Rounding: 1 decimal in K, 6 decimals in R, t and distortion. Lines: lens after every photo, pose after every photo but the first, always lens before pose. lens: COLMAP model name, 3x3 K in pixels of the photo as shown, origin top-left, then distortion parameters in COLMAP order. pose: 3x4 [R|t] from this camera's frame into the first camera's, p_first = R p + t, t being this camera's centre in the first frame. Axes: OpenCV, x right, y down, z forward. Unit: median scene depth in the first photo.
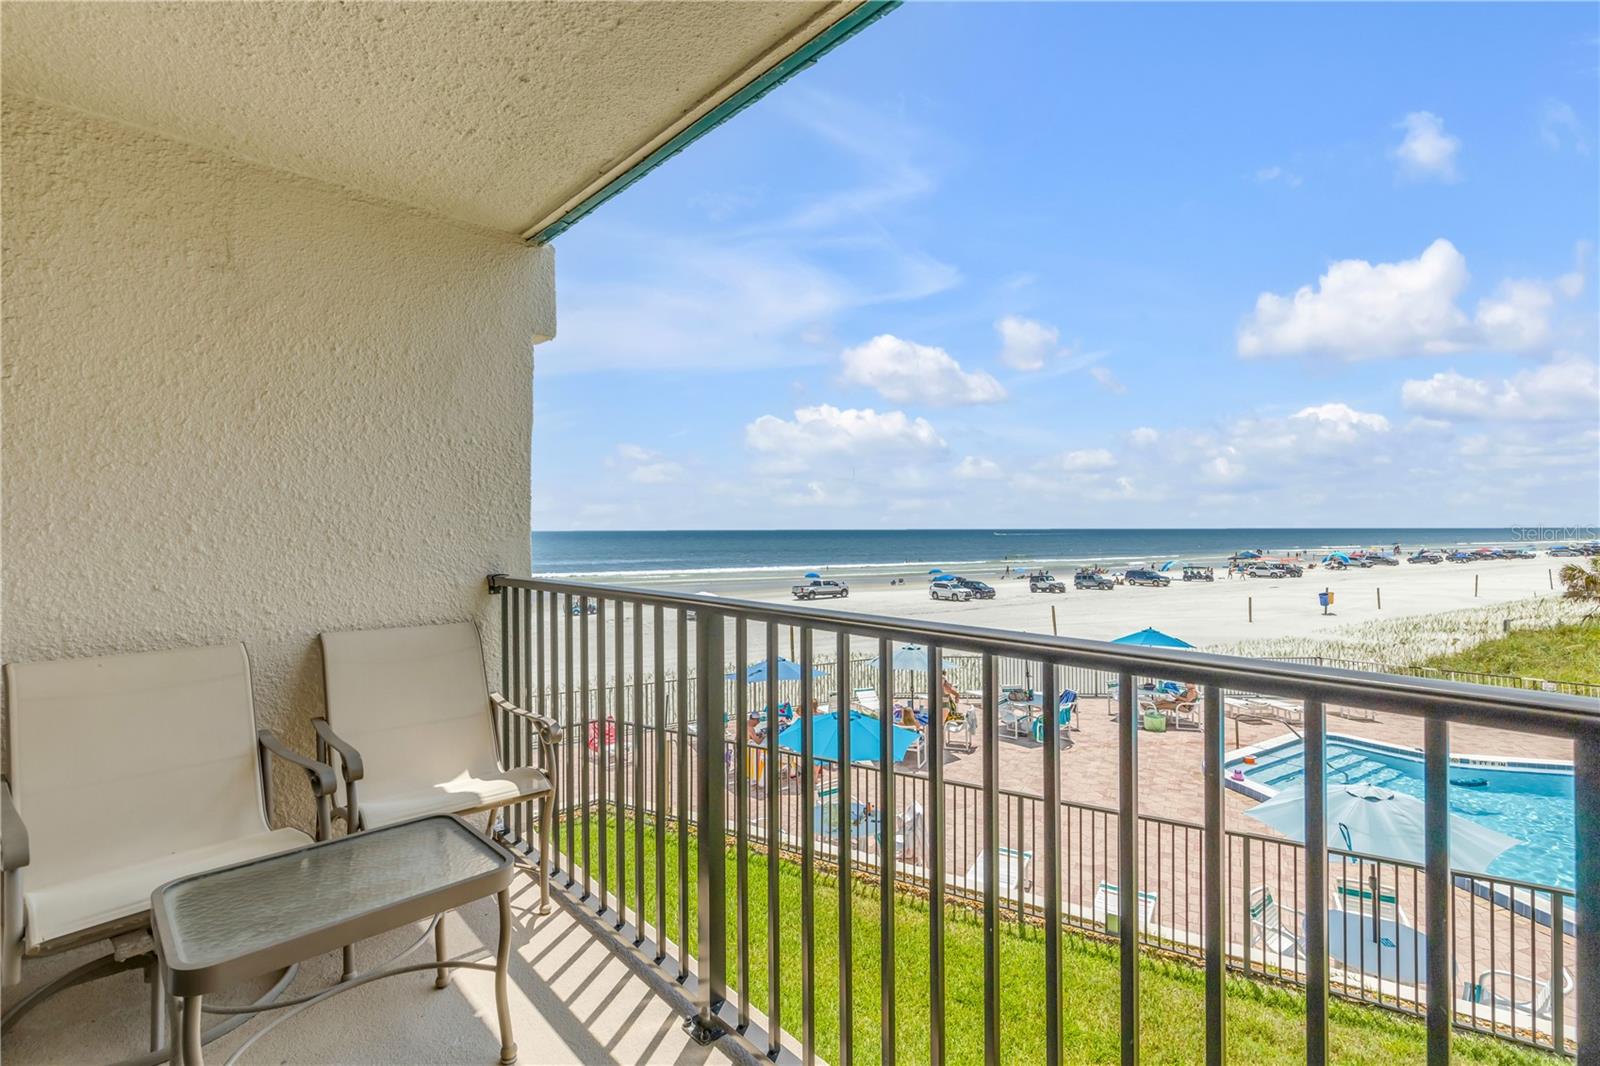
lens RADIAL K [[715.2, 0, 789.2], [0, 715.2, 526.8], [0, 0, 1]] dist [0.001058, -0.000772]
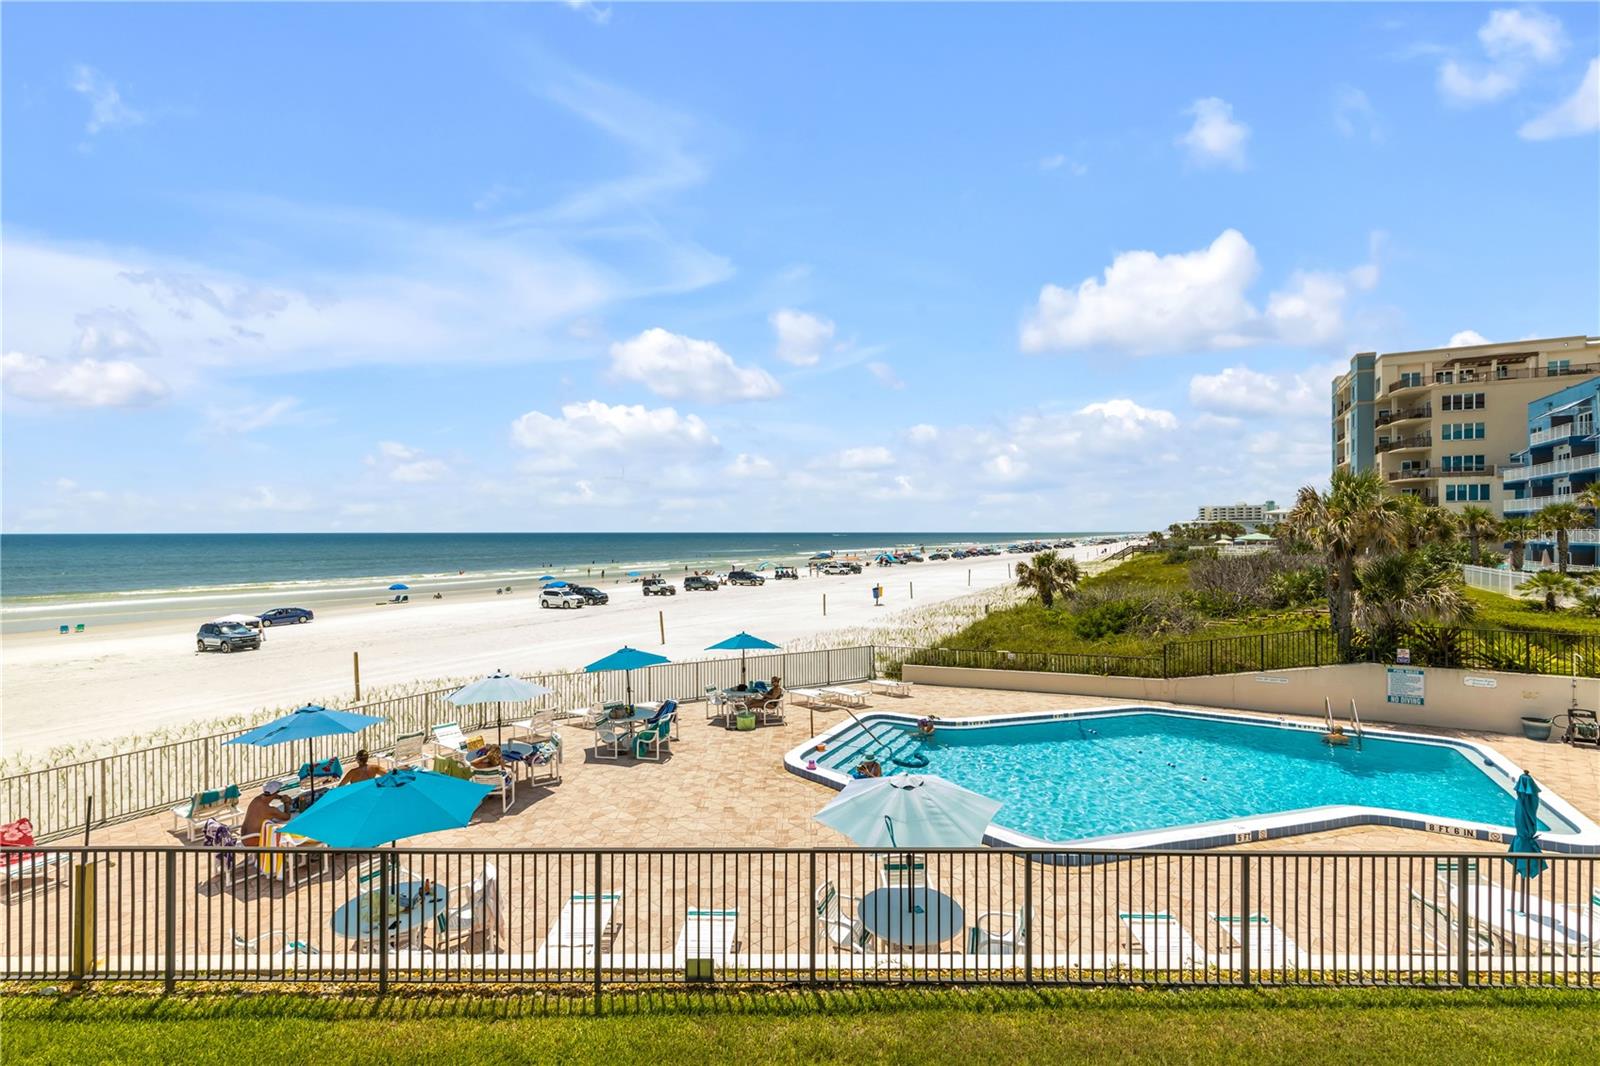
lens RADIAL K [[723.9, 0, 796.8], [0, 723.9, 532.4], [0, 0, 1]] dist [0.004814, -0.000246]
pose [[0.861504, 0.001005, 0.507750, 0.043702], [-0.002134, 0.999996, 0.001641, -0.011031], [-0.507746, -0.002497, 0.861503, 0.055848]]
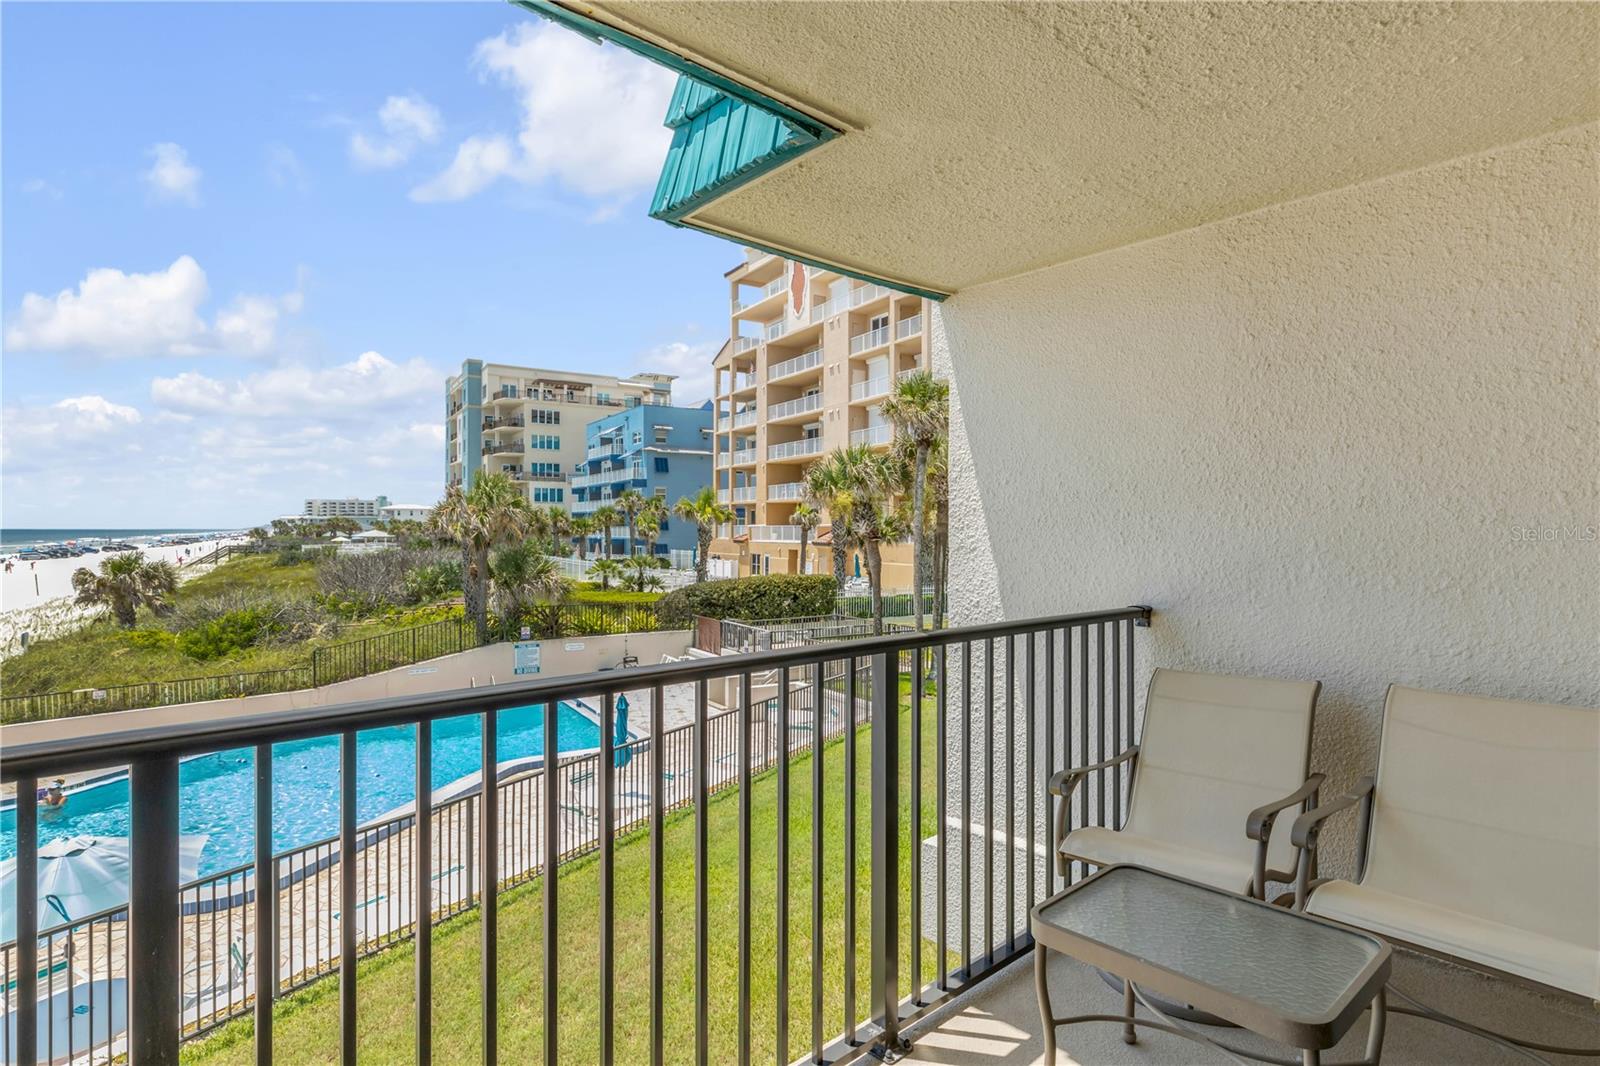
lens RADIAL K [[822.5, 0, 798.6], [0, 822.5, 531.6], [0, 0, 1]] dist [0.002231, -0.005723]
pose [[-0.007476, -0.000584, 0.999972, -0.084741], [-0.003513, 0.999994, 0.000558, -0.003596], [-0.999966, -0.003509, -0.007478, 0.070128]]
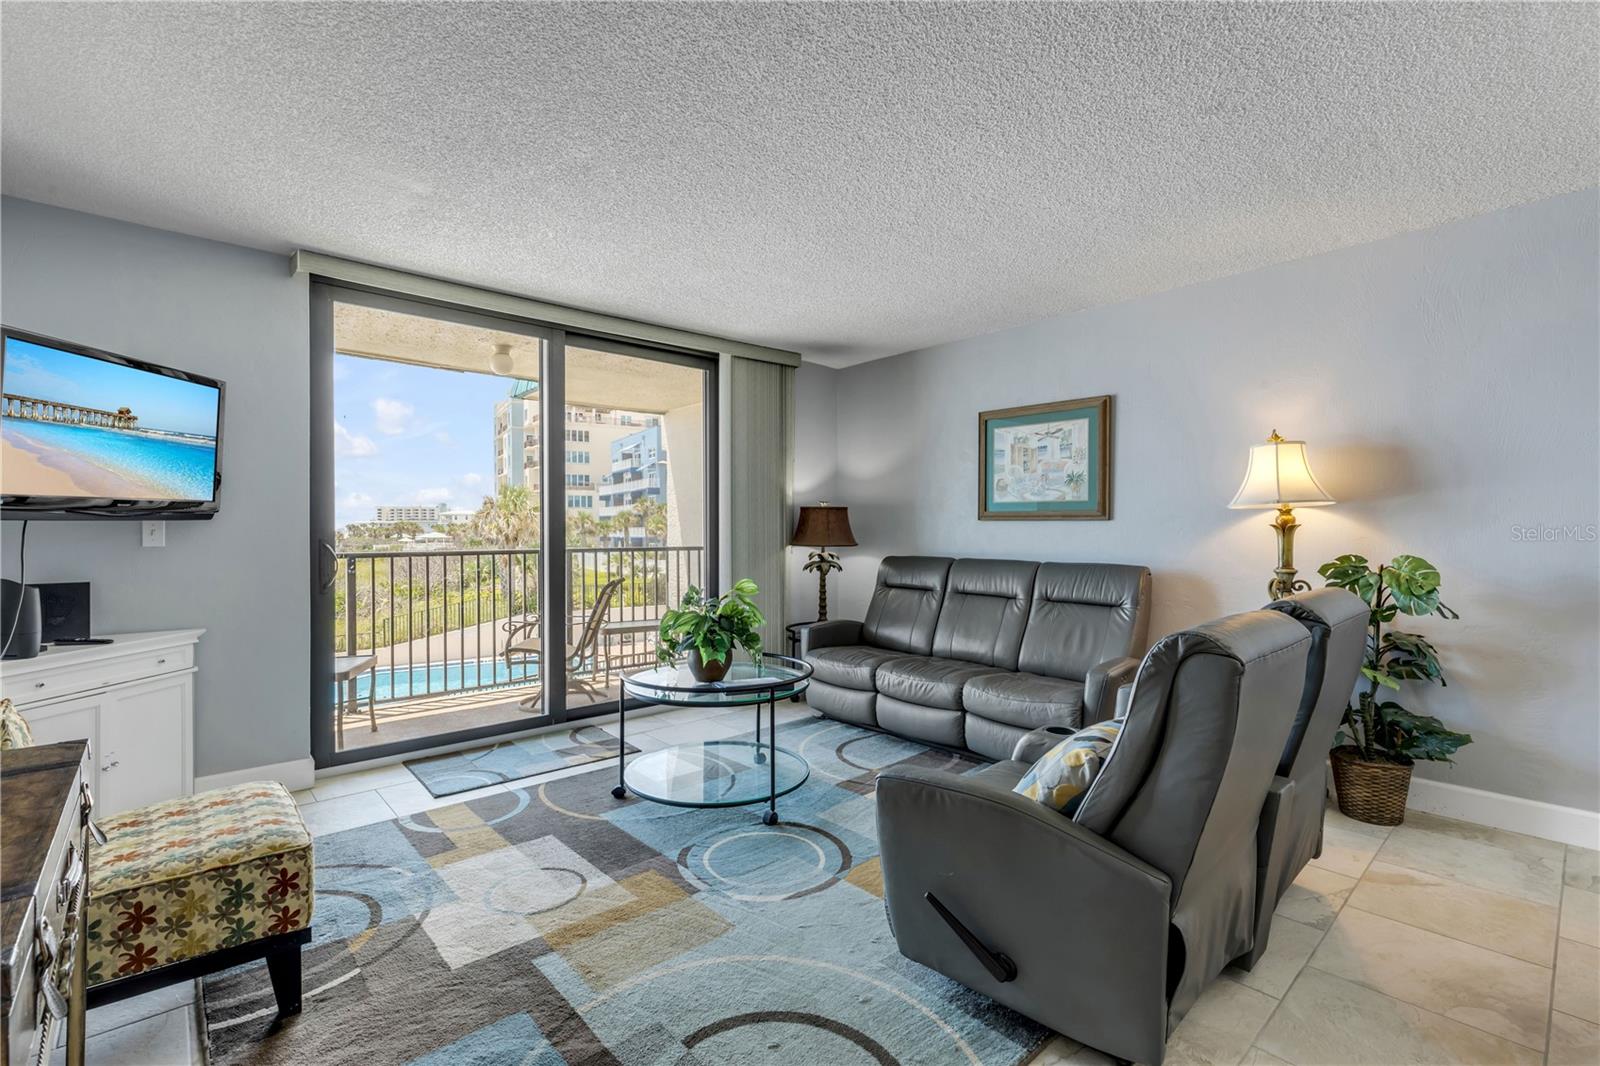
lens RADIAL K [[715.2, 0, 796.5], [0, 715.2, 528.4], [0, 0, 1]] dist [0.001058, -0.000772]
pose [[-0.000315, 0.003361, 0.999994, -0.404877], [0.003601, 0.999988, -0.003360, 0.004014], [-0.999993, 0.003600, -0.000327, -0.082835]]
